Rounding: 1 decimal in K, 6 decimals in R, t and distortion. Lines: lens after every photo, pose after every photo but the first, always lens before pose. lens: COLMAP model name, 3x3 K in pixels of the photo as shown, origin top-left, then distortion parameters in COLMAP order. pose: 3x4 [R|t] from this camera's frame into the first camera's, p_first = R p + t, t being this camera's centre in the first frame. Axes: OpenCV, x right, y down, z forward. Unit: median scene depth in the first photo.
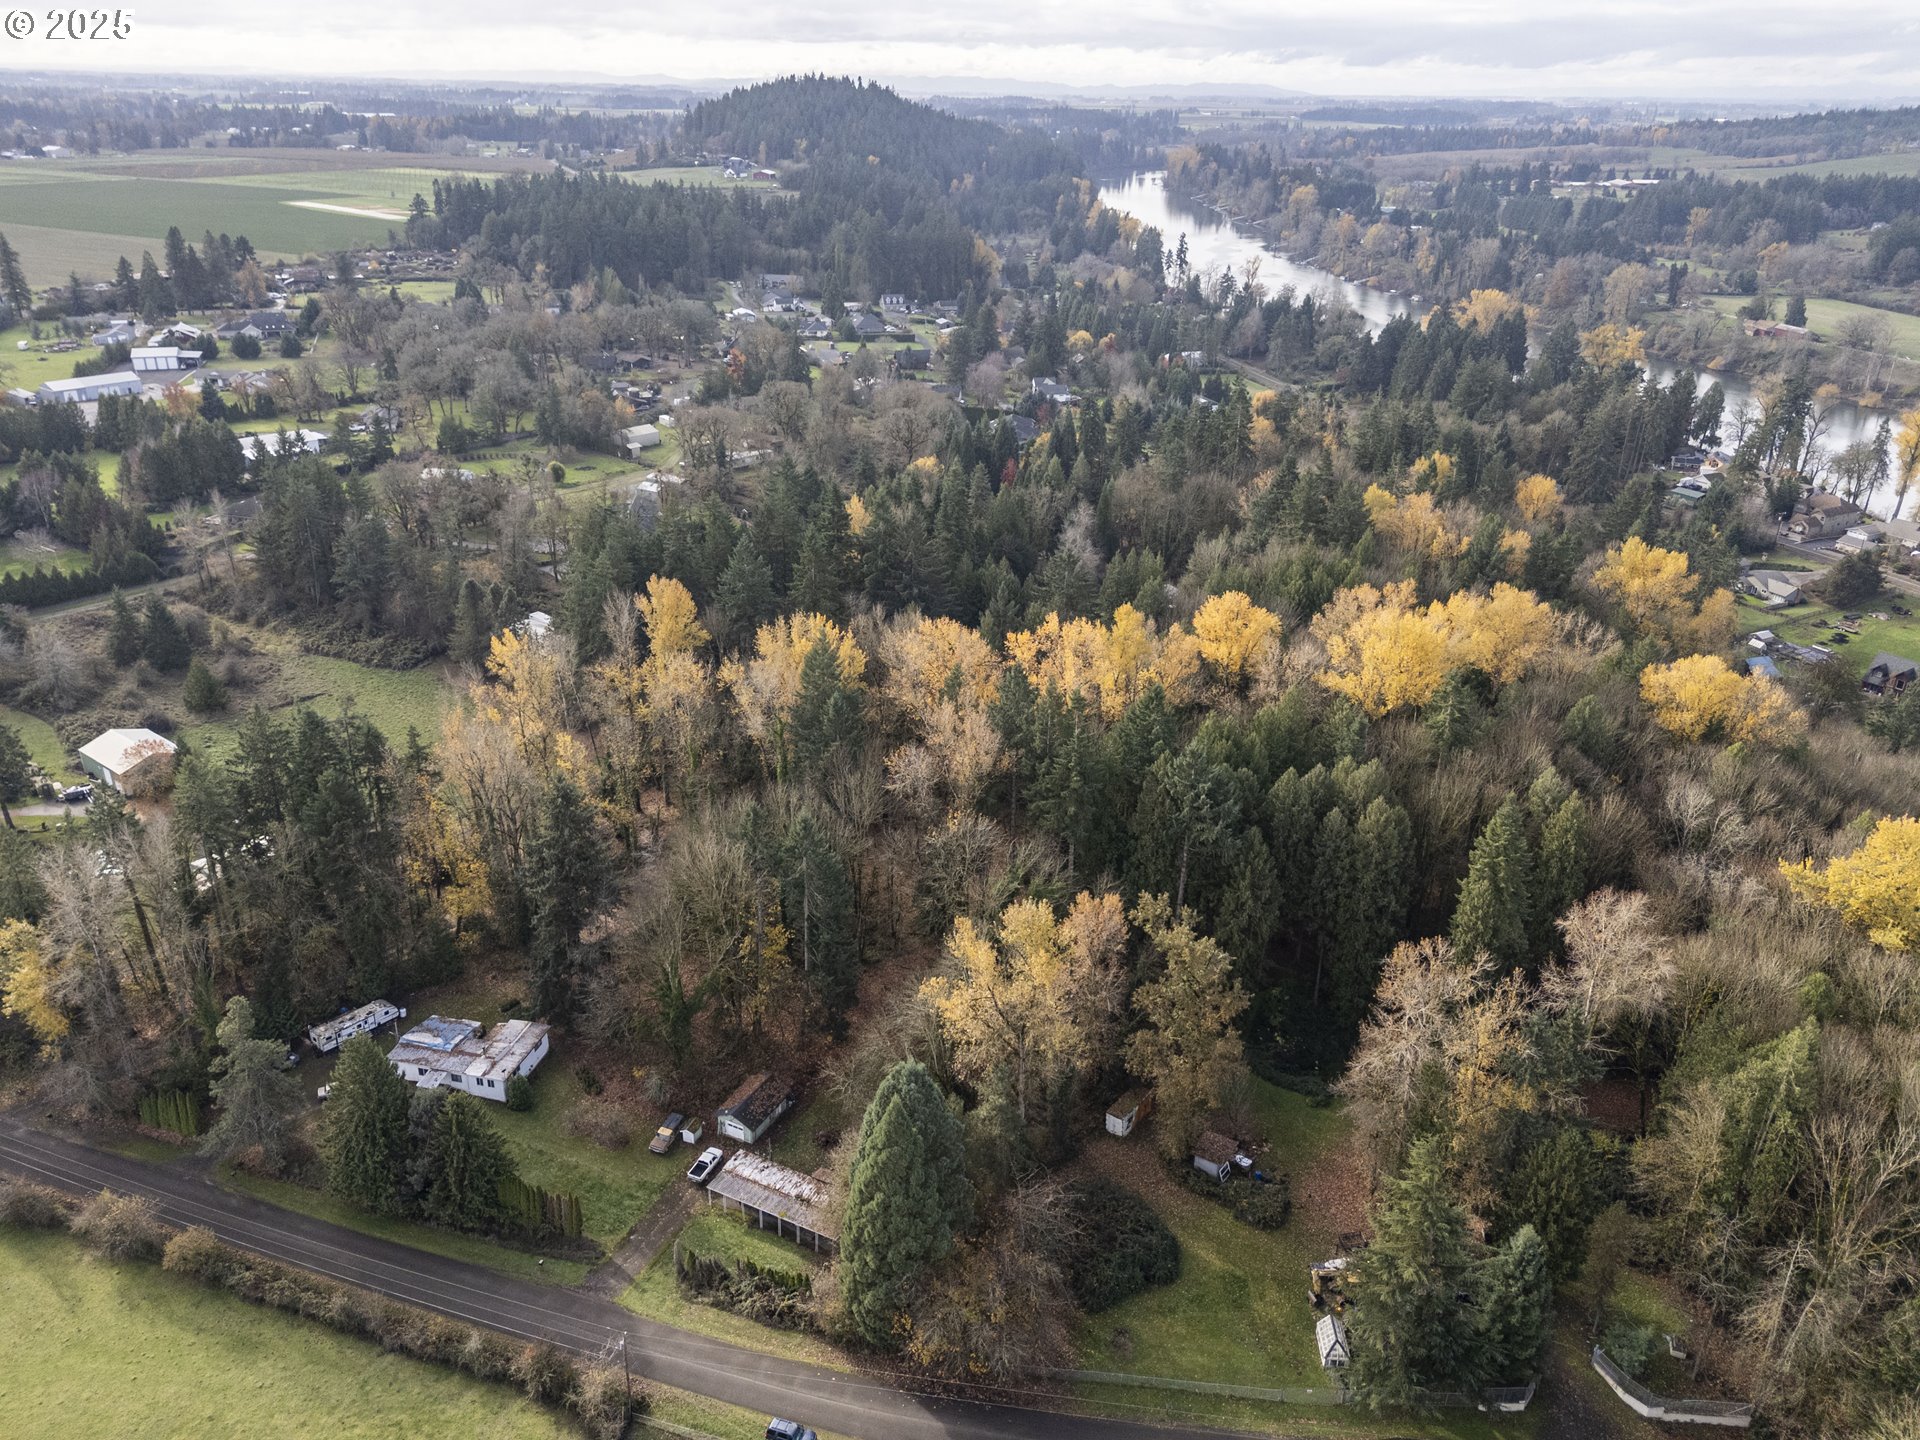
lens RADIAL K [[1406.8, 0, 963.4], [0, 1406.8, 715.0], [0, 0, 1]] dist [0.072183, -0.063334]
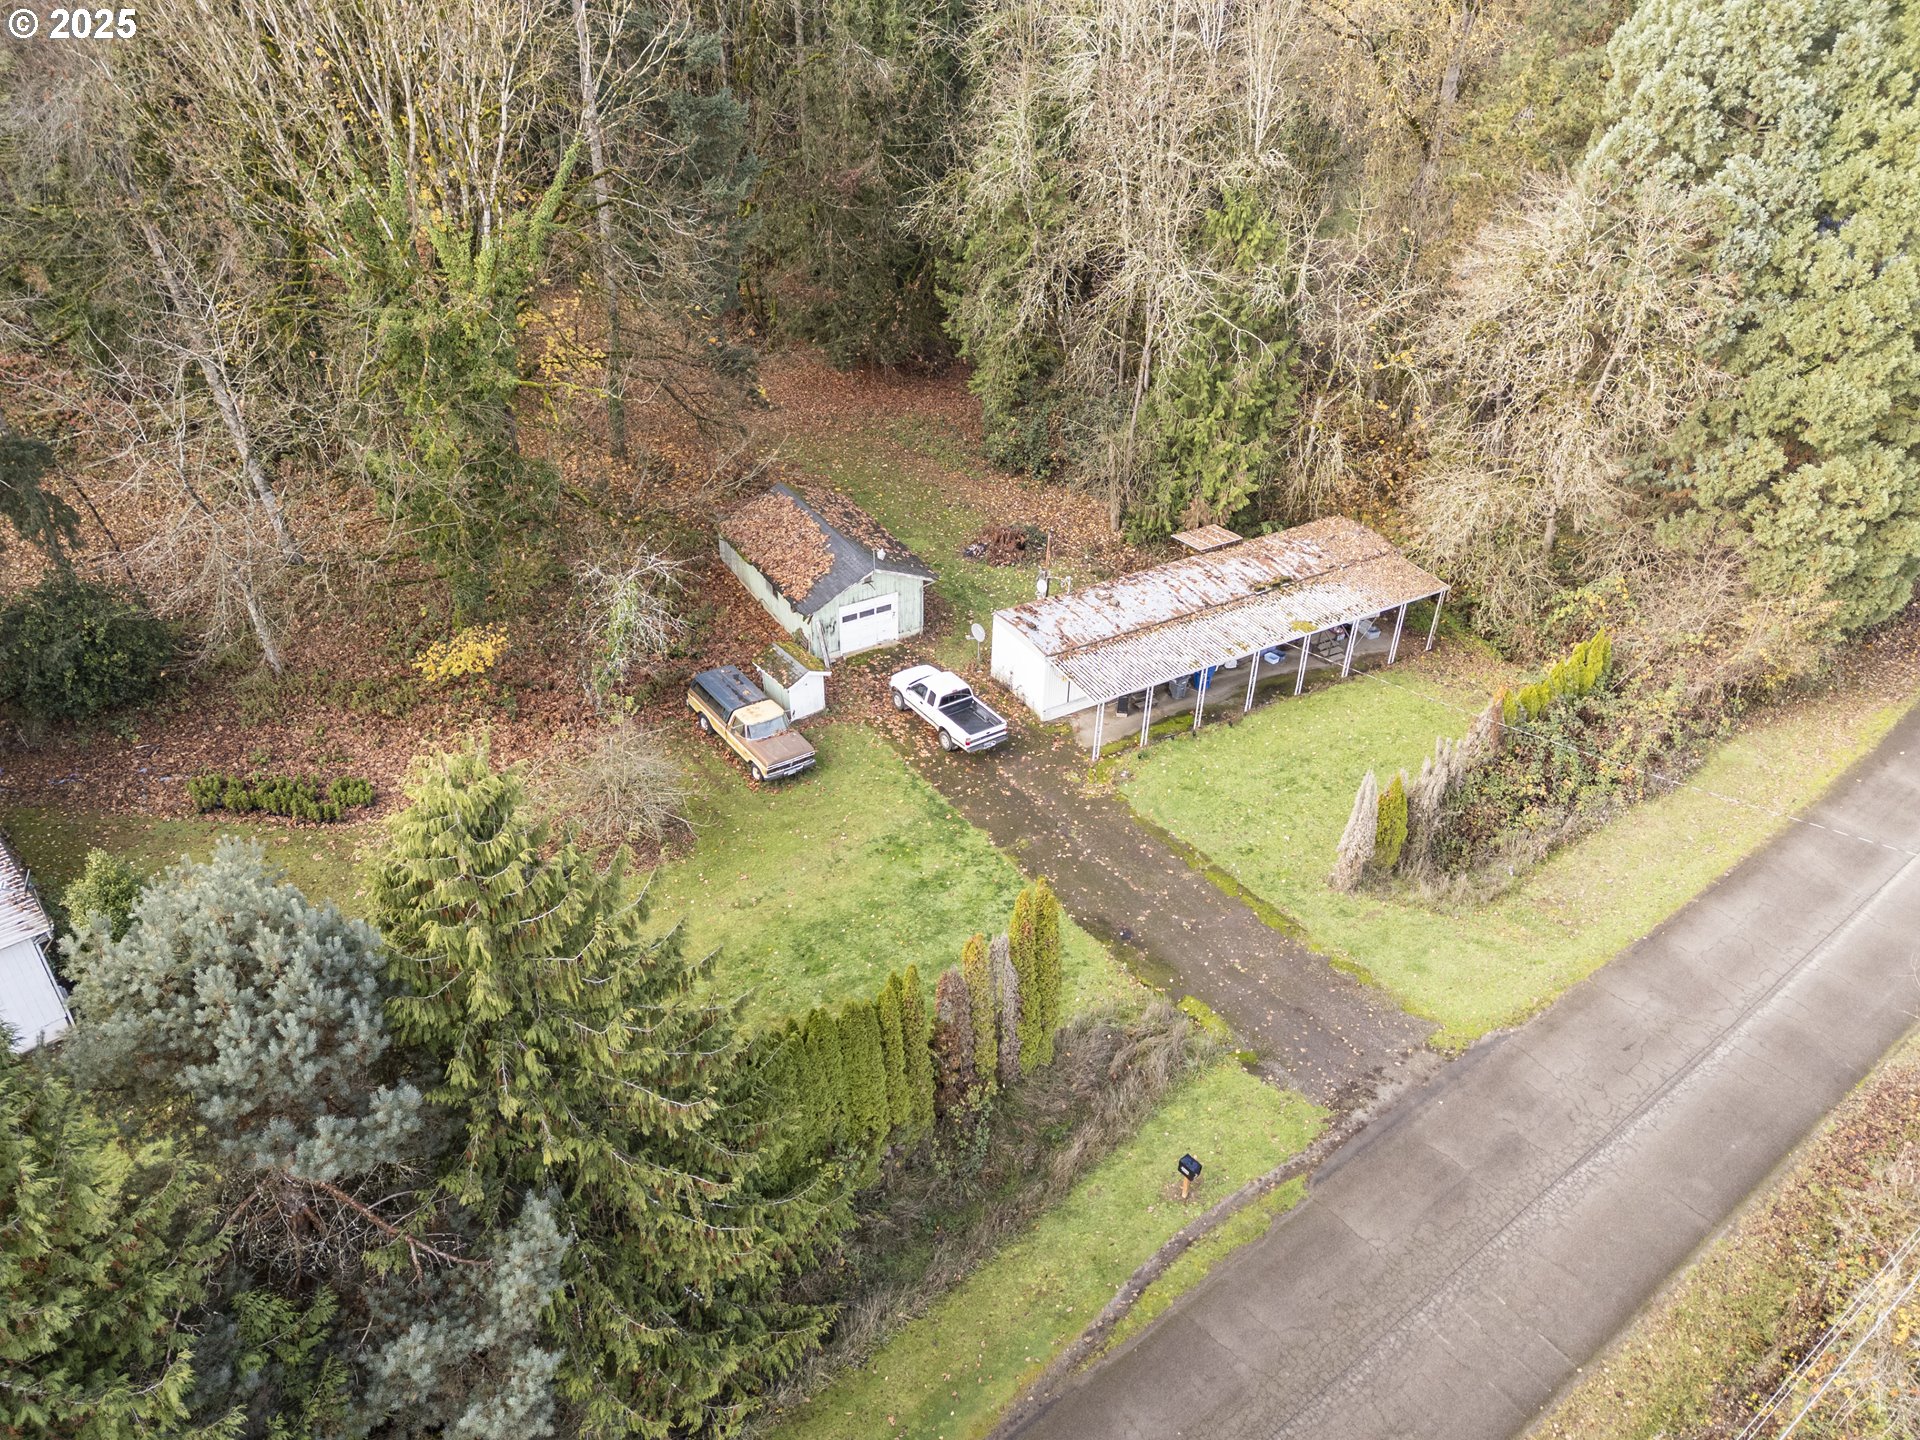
lens RADIAL K [[1396.8, 0, 961.6], [0, 1396.8, 714.2], [0, 0, 1]] dist [0.107054, -0.105283]
pose [[0.539694, -0.482750, 0.689698, -0.072781], [0.335690, 0.874708, 0.349567, 0.039156], [-0.772038, 0.042866, 0.634129, 0.148373]]
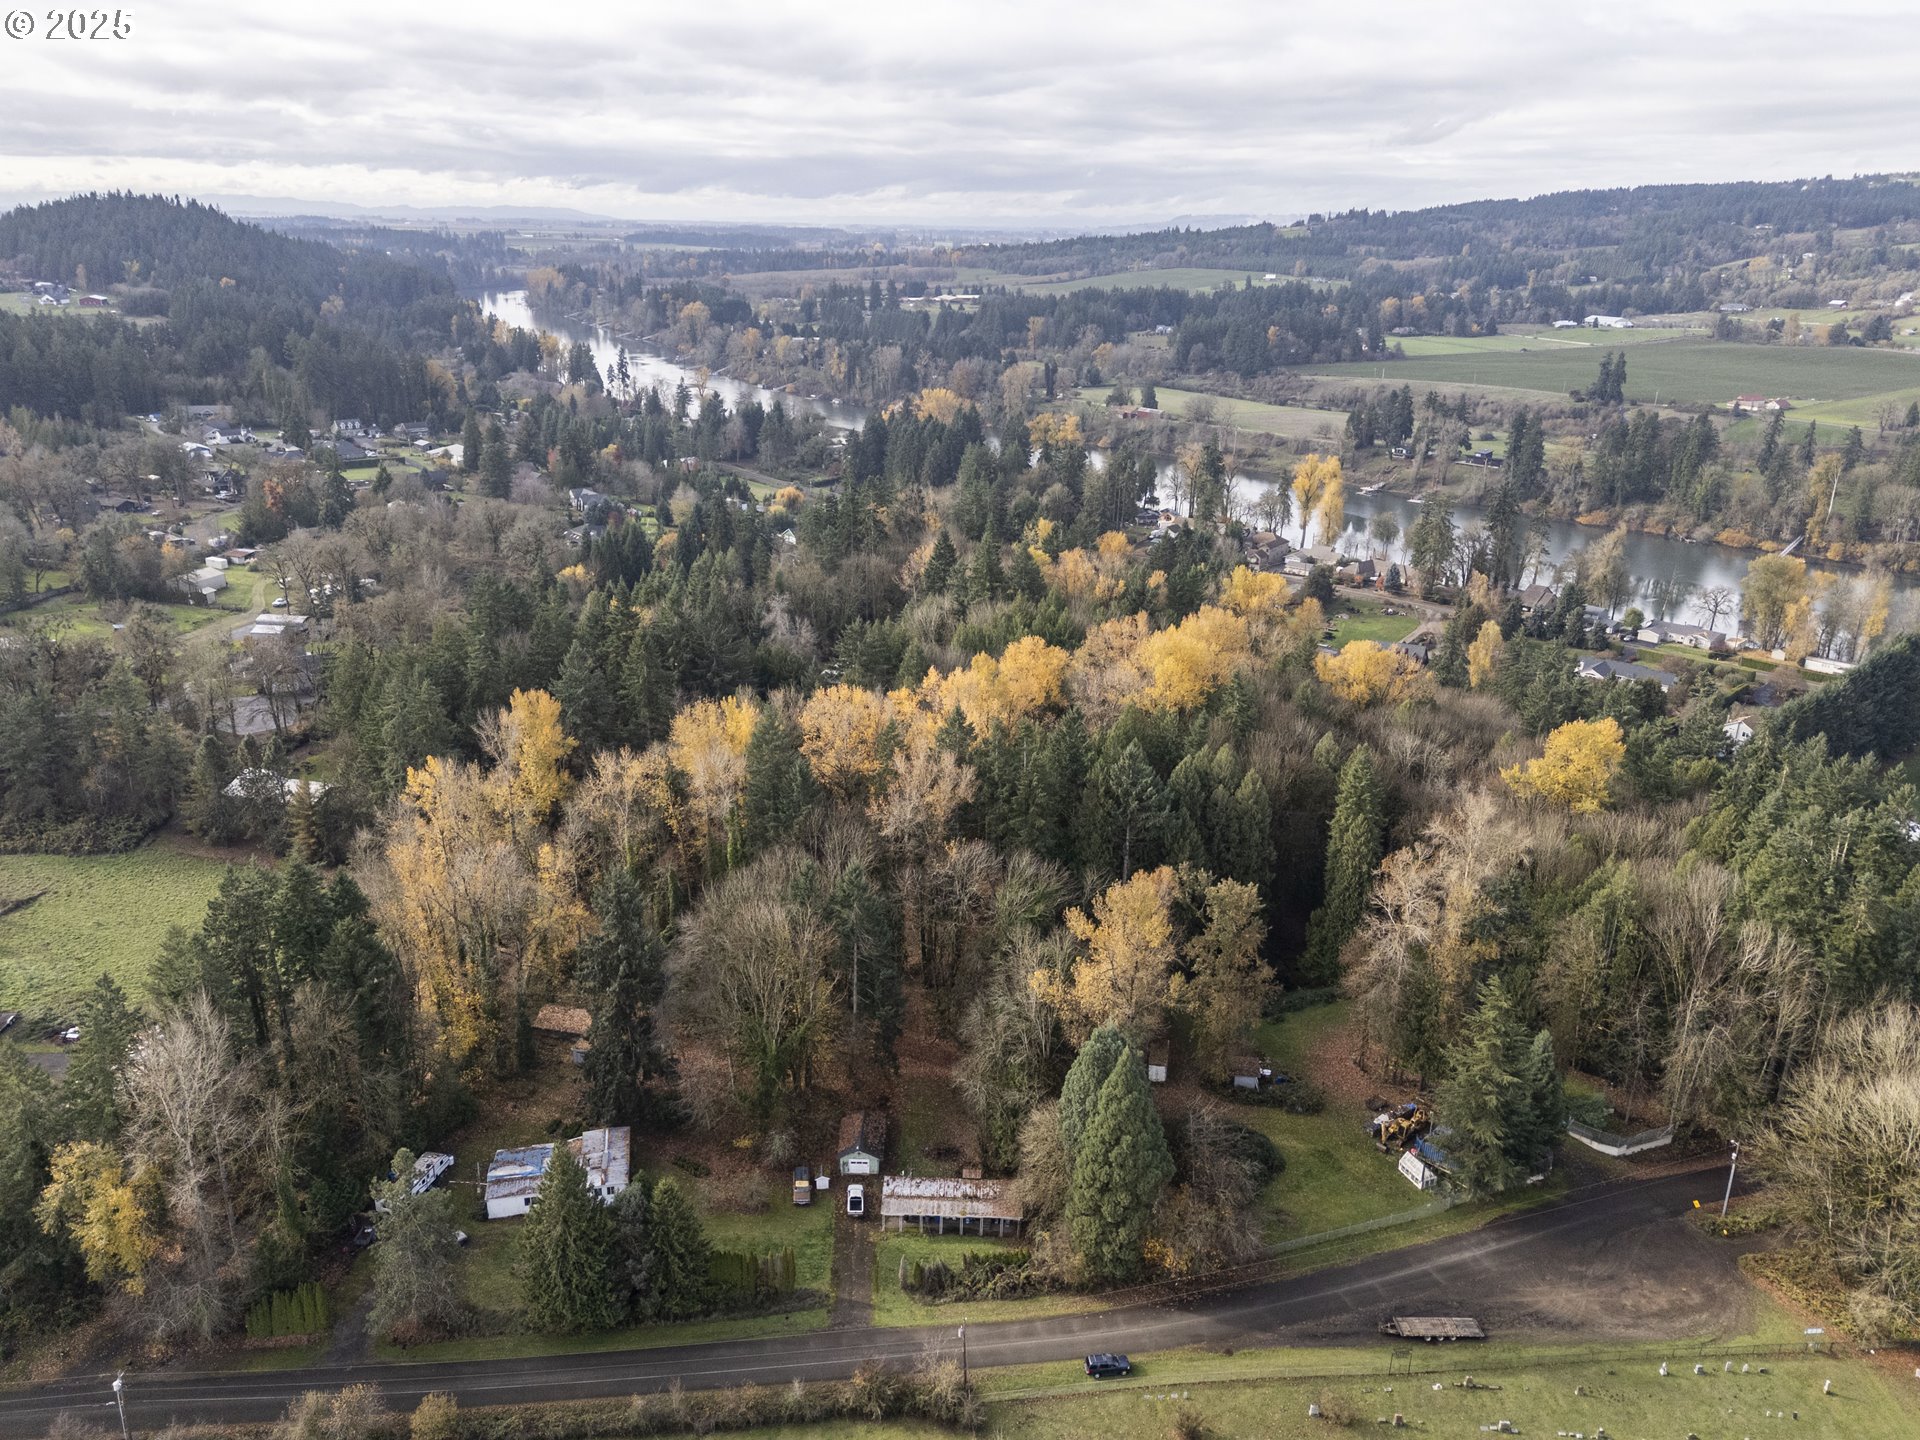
lens RADIAL K [[1406.8, 0, 963.4], [0, 1406.8, 715.0], [0, 0, 1]] dist [0.072183, -0.063334]
pose [[0.900262, -0.143539, 0.411006, -0.091021], [0.173766, 0.984094, -0.036932, 0.002557], [-0.399167, 0.104667, 0.910884, -0.006147]]
